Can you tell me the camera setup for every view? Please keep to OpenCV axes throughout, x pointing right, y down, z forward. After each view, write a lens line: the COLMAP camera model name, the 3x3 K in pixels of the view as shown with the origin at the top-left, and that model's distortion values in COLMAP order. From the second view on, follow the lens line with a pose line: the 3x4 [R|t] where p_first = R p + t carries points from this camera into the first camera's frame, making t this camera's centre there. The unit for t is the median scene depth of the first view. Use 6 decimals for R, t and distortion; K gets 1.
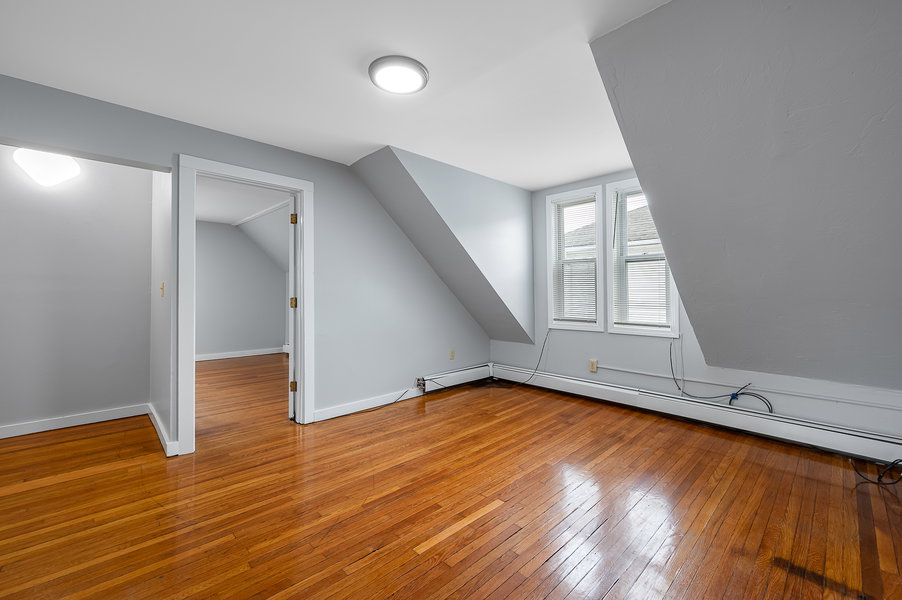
lens RADIAL K [[376.3, 0, 447.9], [0, 376.3, 295.1], [0, 0, 1]] dist [0.002753, 0.000231]
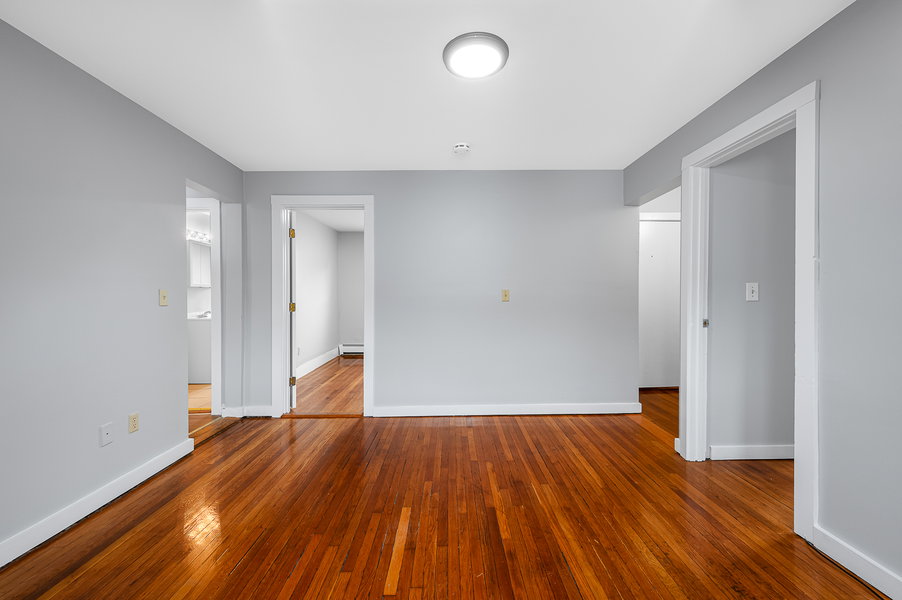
lens RADIAL K [[376.3, 0, 448.1], [0, 376.3, 298.9], [0, 0, 1]] dist [0.002753, 0.000231]
pose [[-0.688456, 0.007837, -0.725236, 0.540171], [0.002422, 0.999961, 0.008507, -0.010305], [0.725275, 0.004100, -0.688448, 1.473356]]
